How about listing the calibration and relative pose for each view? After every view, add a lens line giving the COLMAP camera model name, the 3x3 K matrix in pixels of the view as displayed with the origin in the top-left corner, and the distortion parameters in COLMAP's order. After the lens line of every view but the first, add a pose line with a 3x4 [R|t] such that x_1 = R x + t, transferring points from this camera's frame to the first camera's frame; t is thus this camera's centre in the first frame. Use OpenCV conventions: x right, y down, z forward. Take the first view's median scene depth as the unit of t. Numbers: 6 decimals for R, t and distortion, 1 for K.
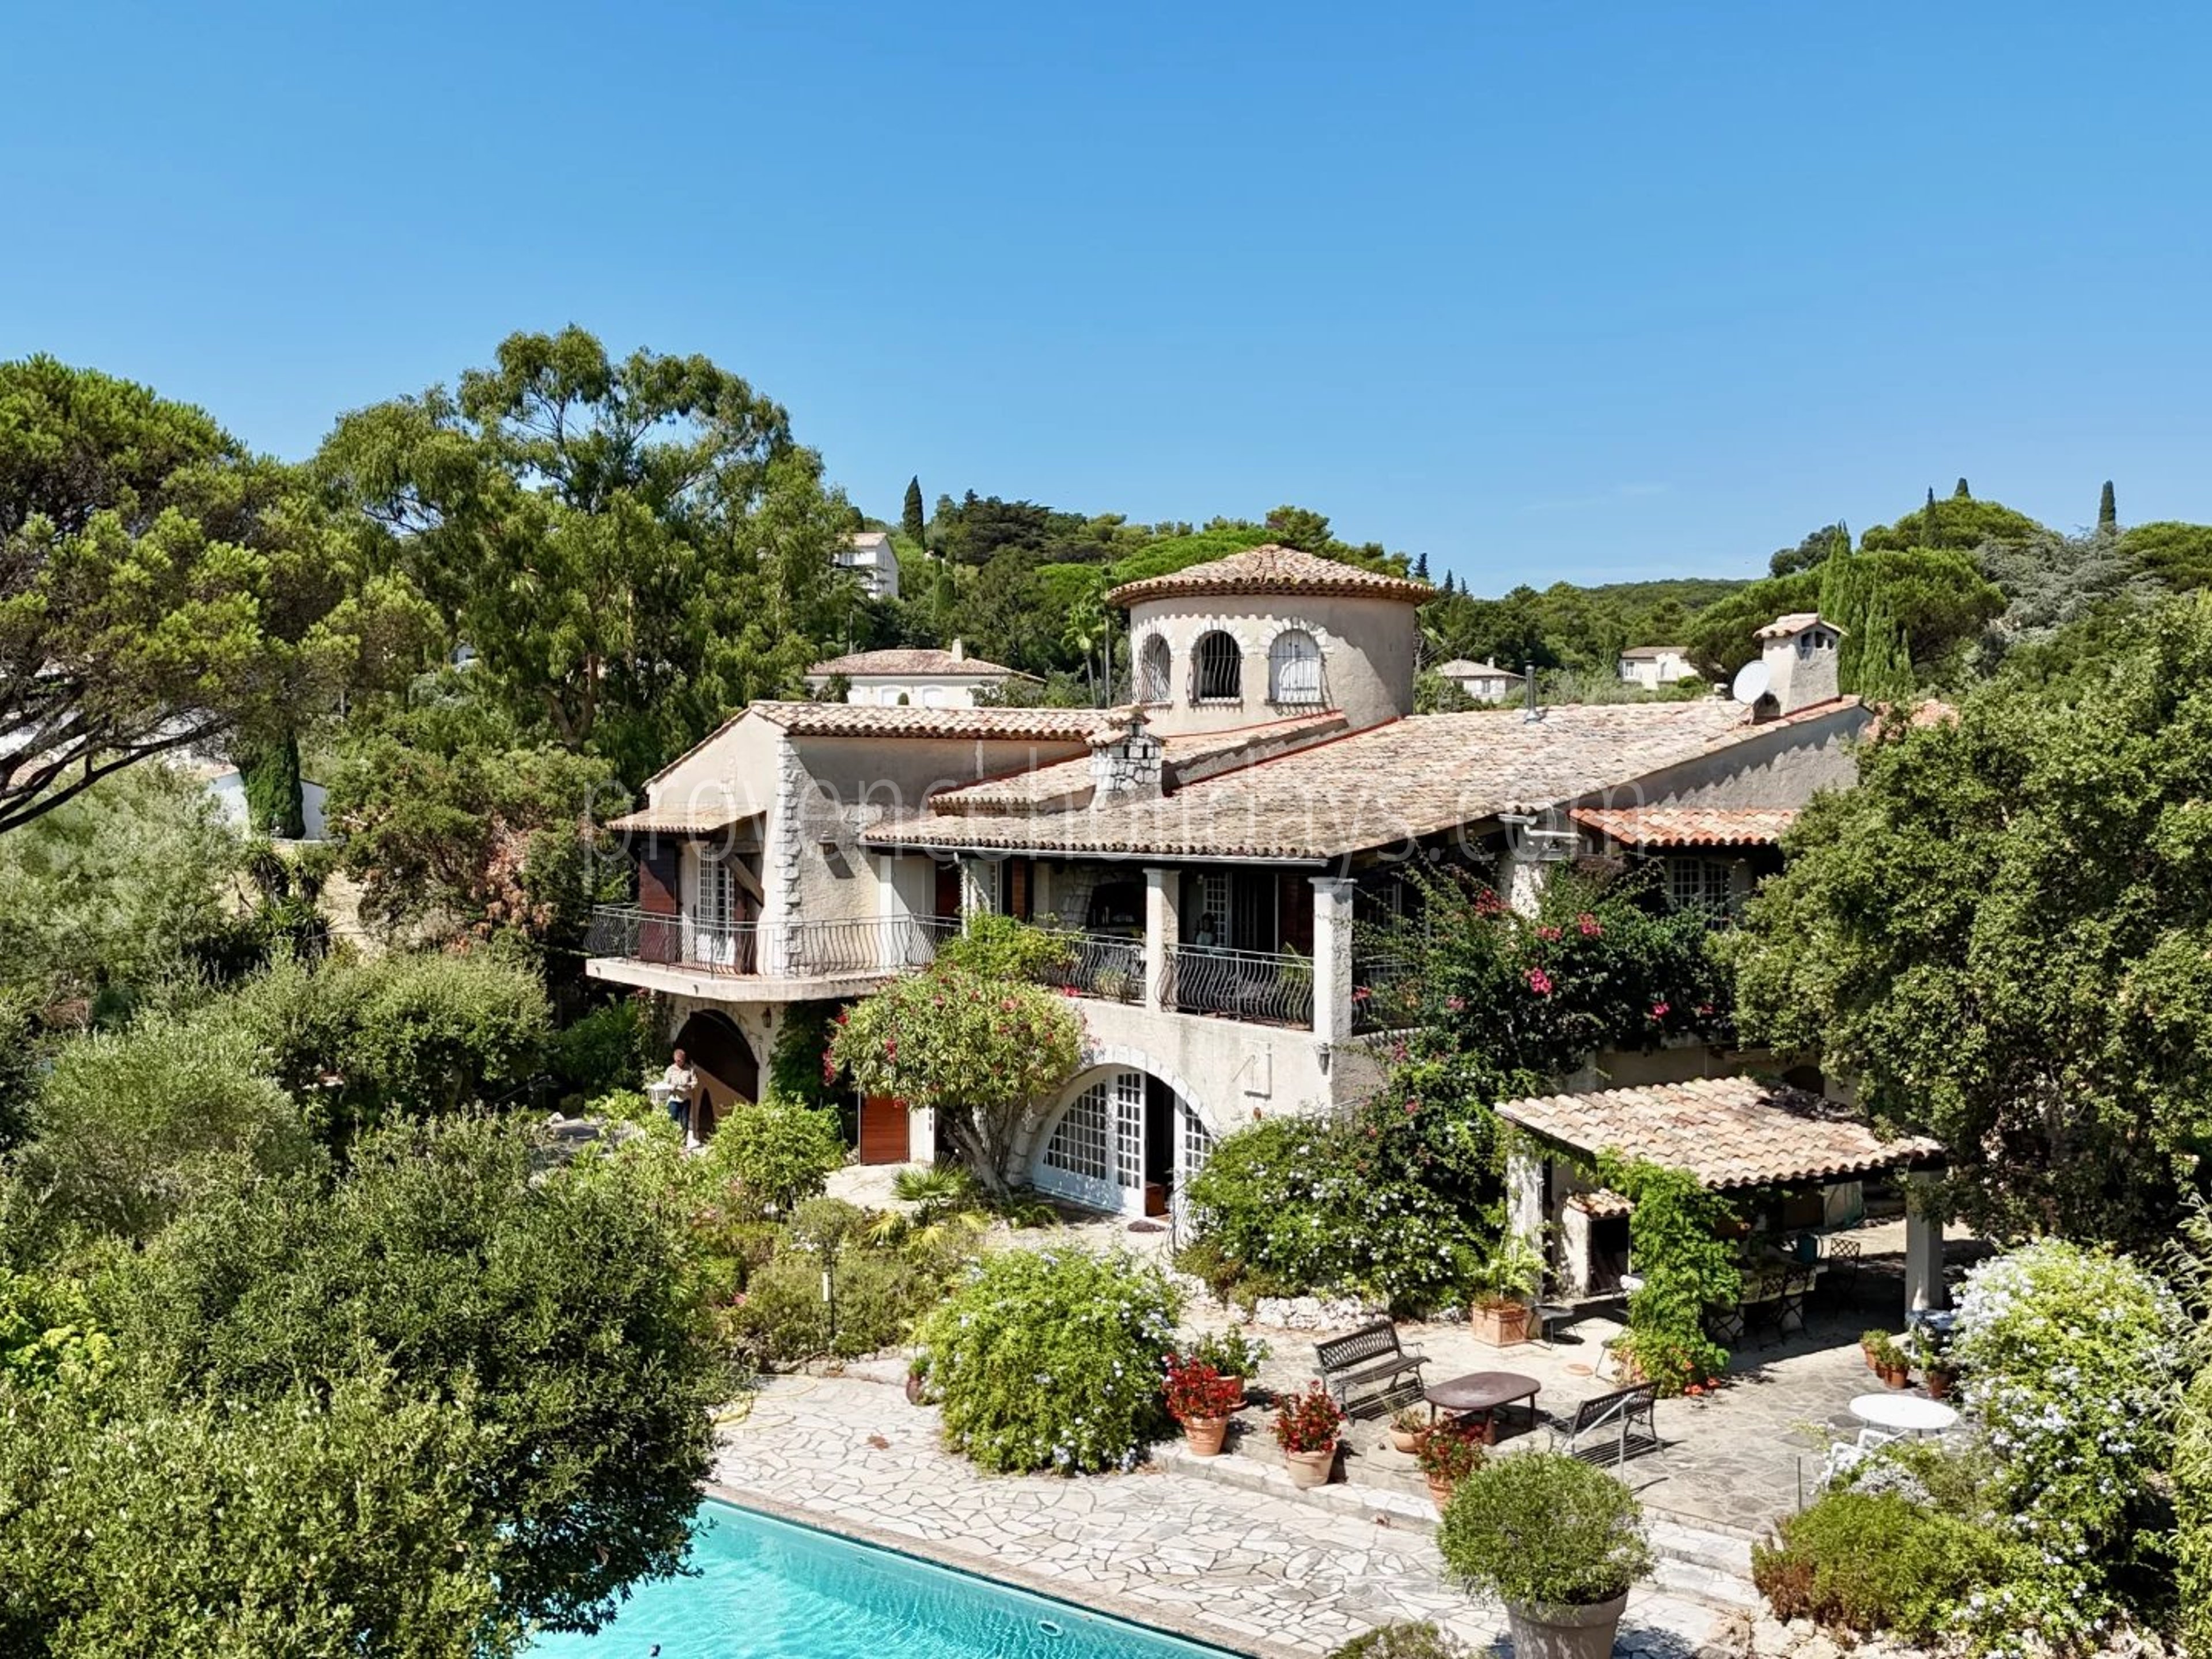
lens RADIAL K [[2196.3, 0, 1104.2], [0, 2196.3, 820.4], [0, 0, 1]] dist [0.056451, 0.000000]
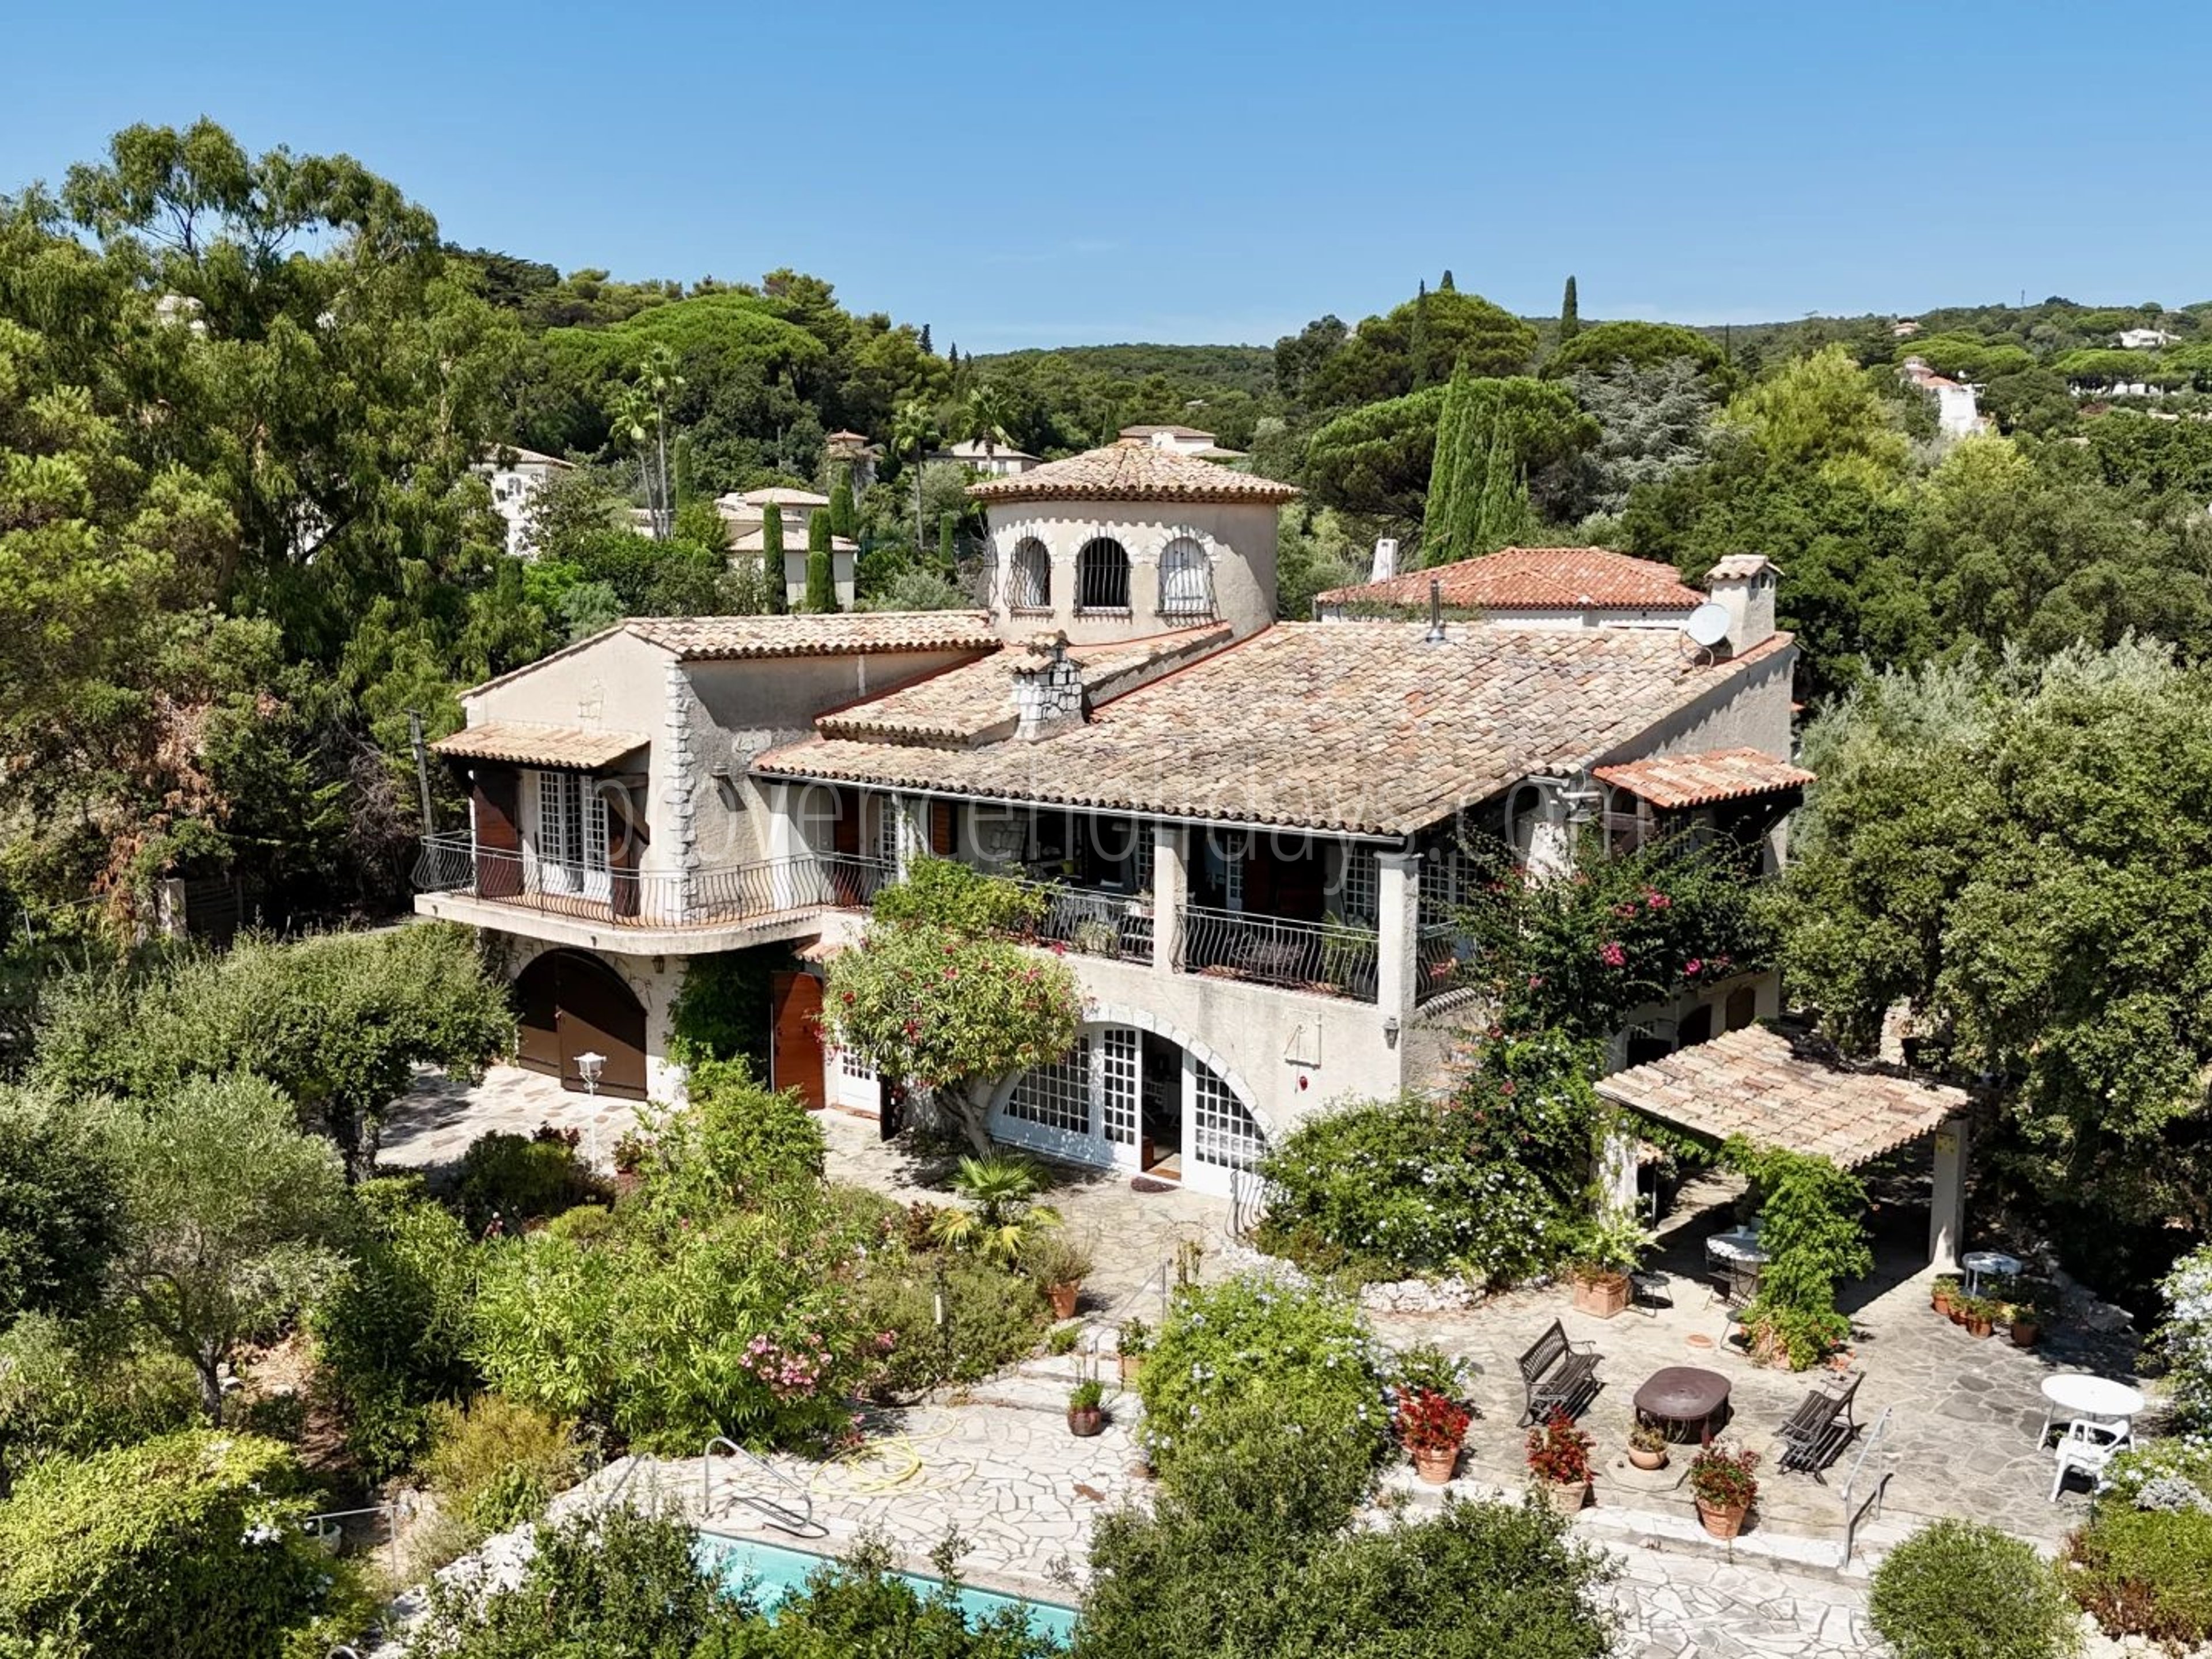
lens RADIAL K [[2196.3, 0, 1114.9], [0, 2196.3, 828.0], [0, 0, 1]] dist [0.056451, 0.000000]
pose [[0.967792, -0.032600, 0.249633, -0.236437], [0.004074, 0.993478, 0.113948, -0.087195], [-0.251720, -0.109261, 0.961613, 0.069115]]
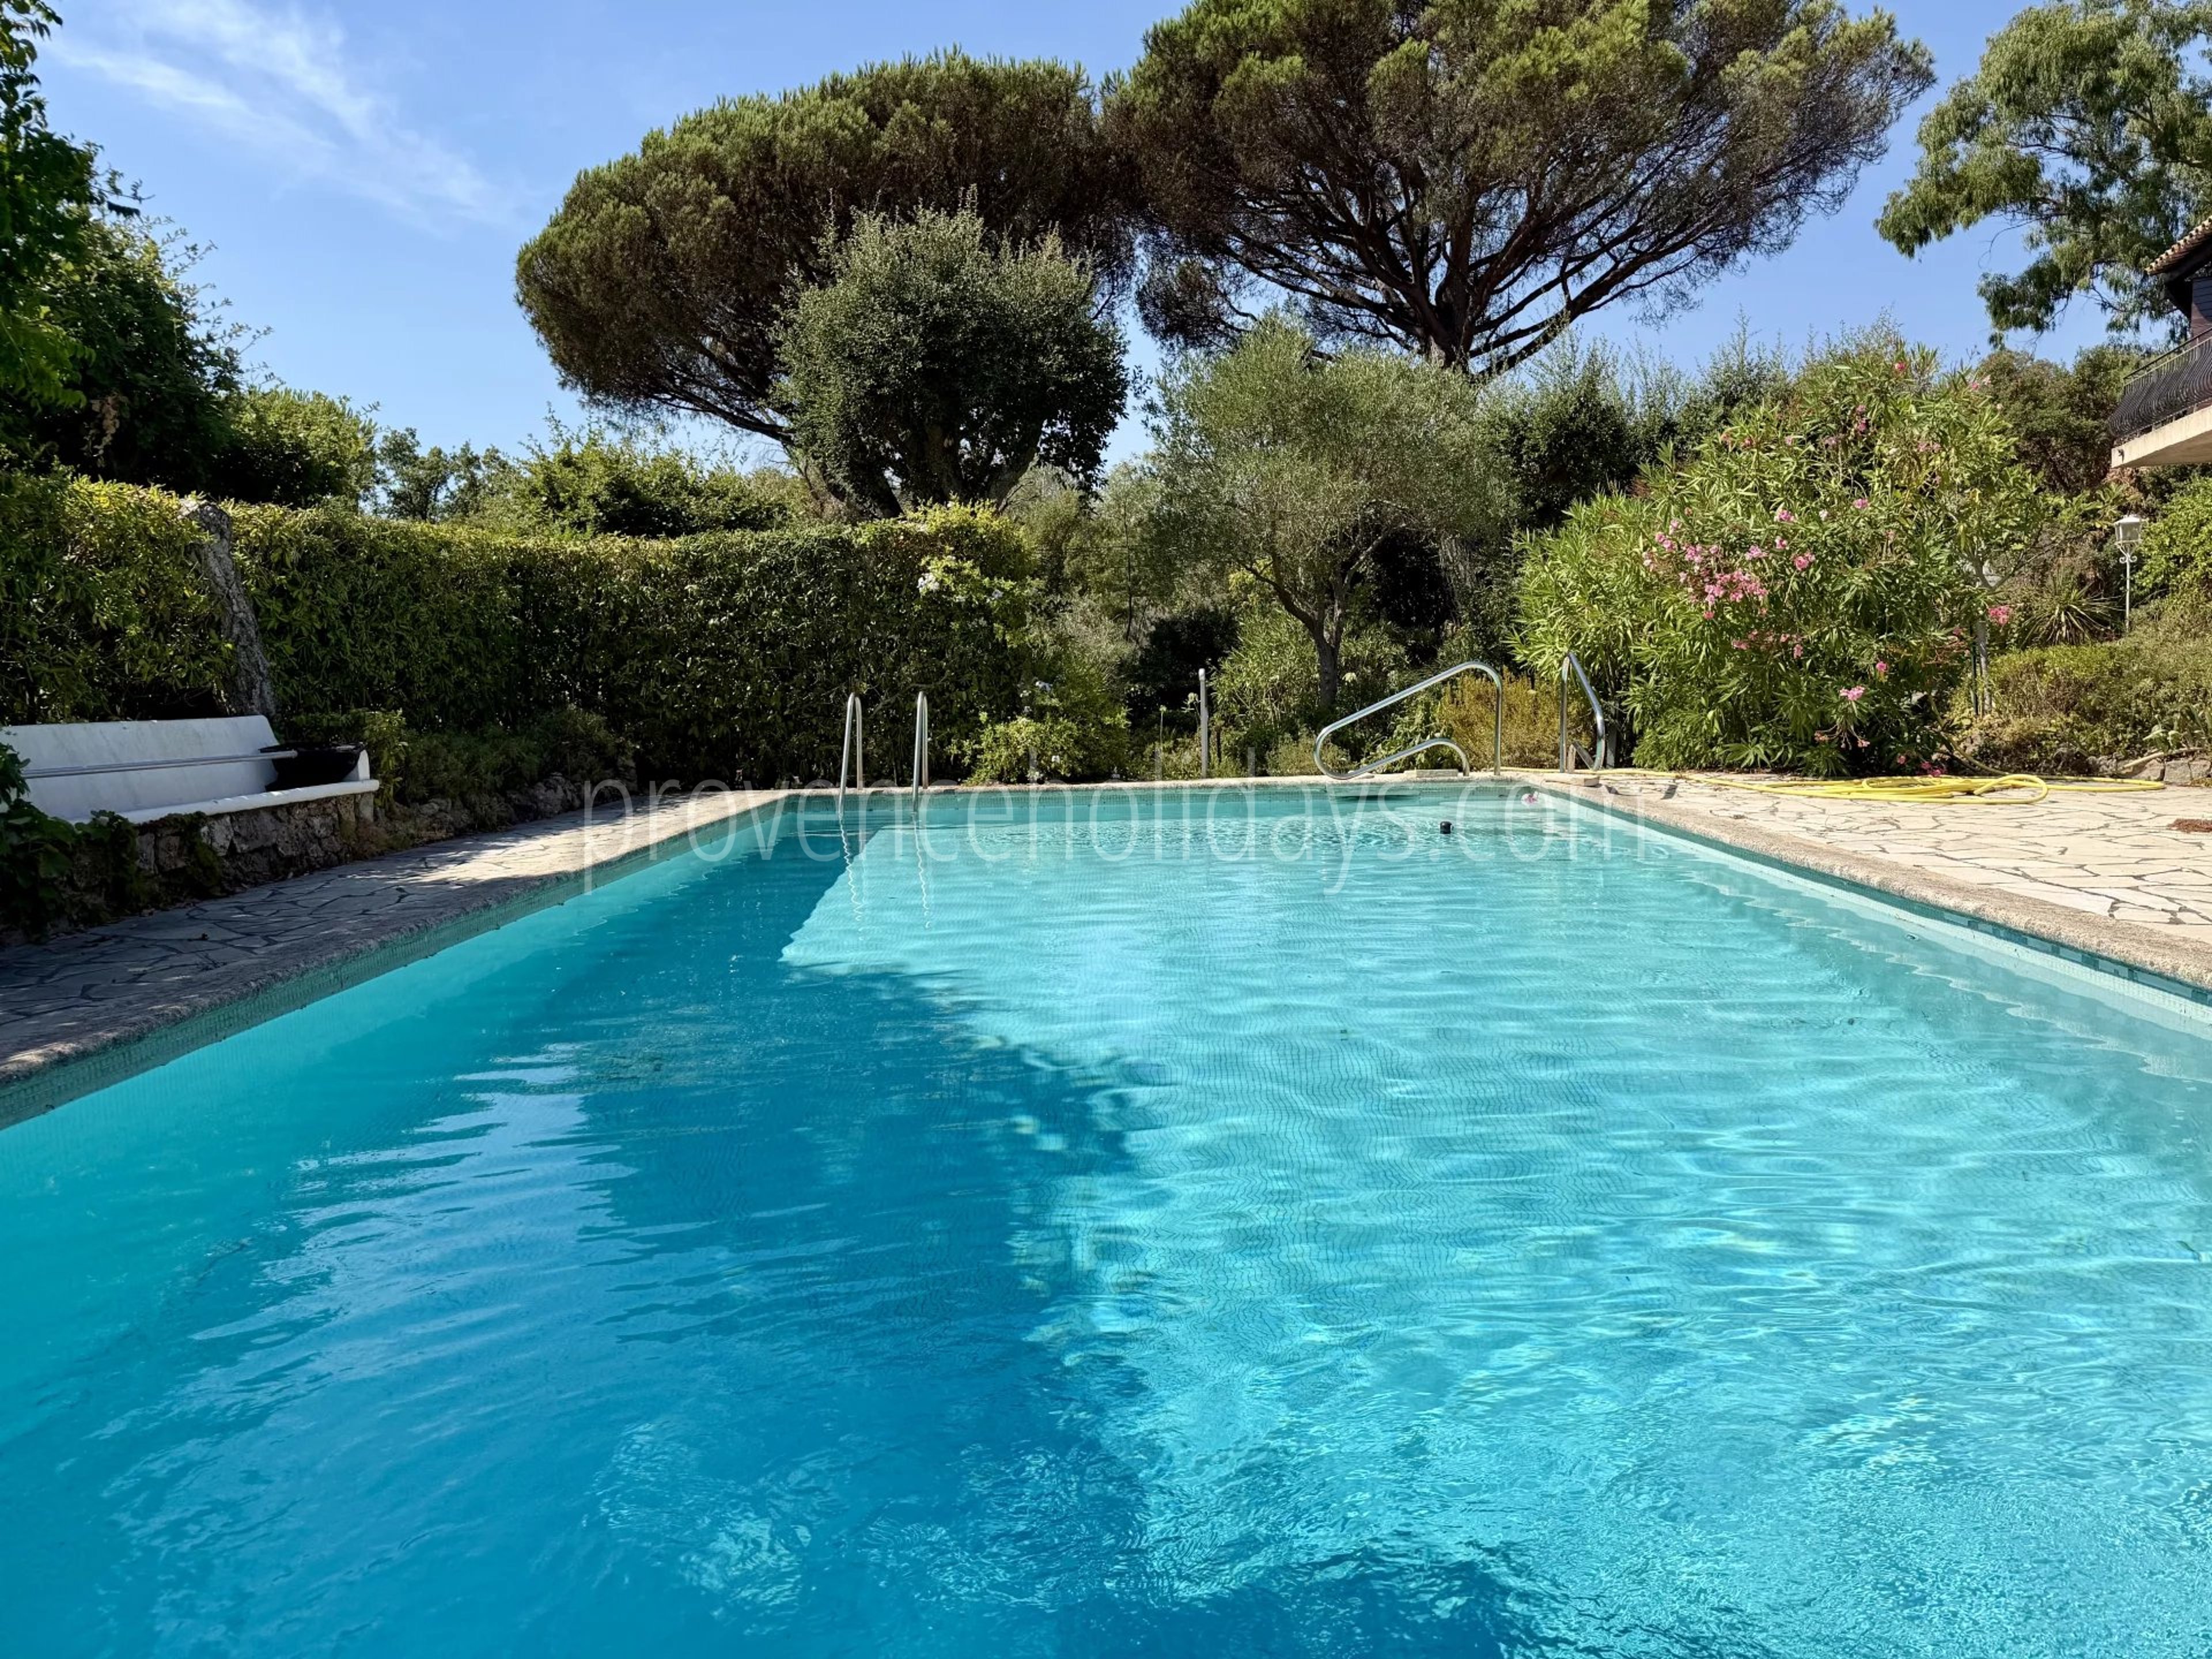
lens RADIAL K [[1578.3, 0, 1102.0], [0, 1578.3, 816.1], [0, 0, 1]] dist [0.043758, -0.047928]
pose [[0.601118, 0.063595, -0.796626, 0.017176], [0.012002, 0.995998, 0.088568, 0.181061], [0.799070, -0.062801, 0.597949, 0.461522]]
